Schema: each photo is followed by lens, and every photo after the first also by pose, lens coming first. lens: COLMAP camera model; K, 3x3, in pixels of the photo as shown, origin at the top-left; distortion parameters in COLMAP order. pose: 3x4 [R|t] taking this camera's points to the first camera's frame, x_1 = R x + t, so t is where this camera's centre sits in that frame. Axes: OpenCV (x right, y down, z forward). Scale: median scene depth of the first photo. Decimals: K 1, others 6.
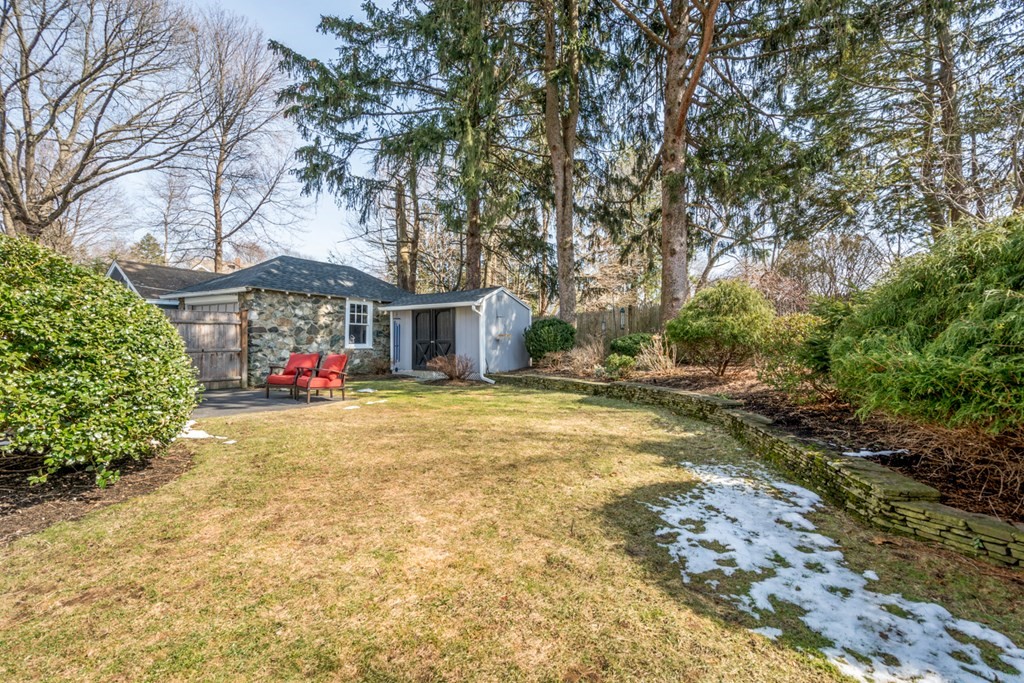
lens RADIAL K [[463.0, 0, 509.2], [0, 463.0, 344.6], [0, 0, 1]] dist [0.004543, -0.000392]
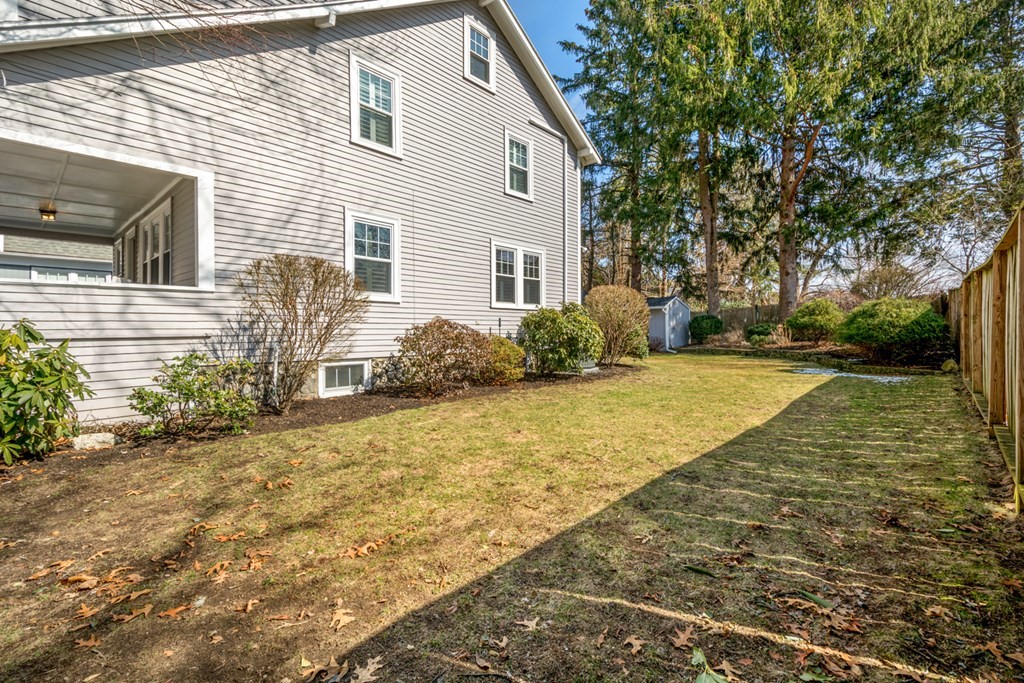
lens RADIAL K [[463.0, 0, 510.9], [0, 463.0, 331.2], [0, 0, 1]] dist [0.004543, -0.000392]
pose [[0.983312, -0.008115, -0.181746, -0.280626], [0.007836, 0.999967, -0.002253, 0.000933], [0.181759, 0.000792, 0.983343, -0.713317]]
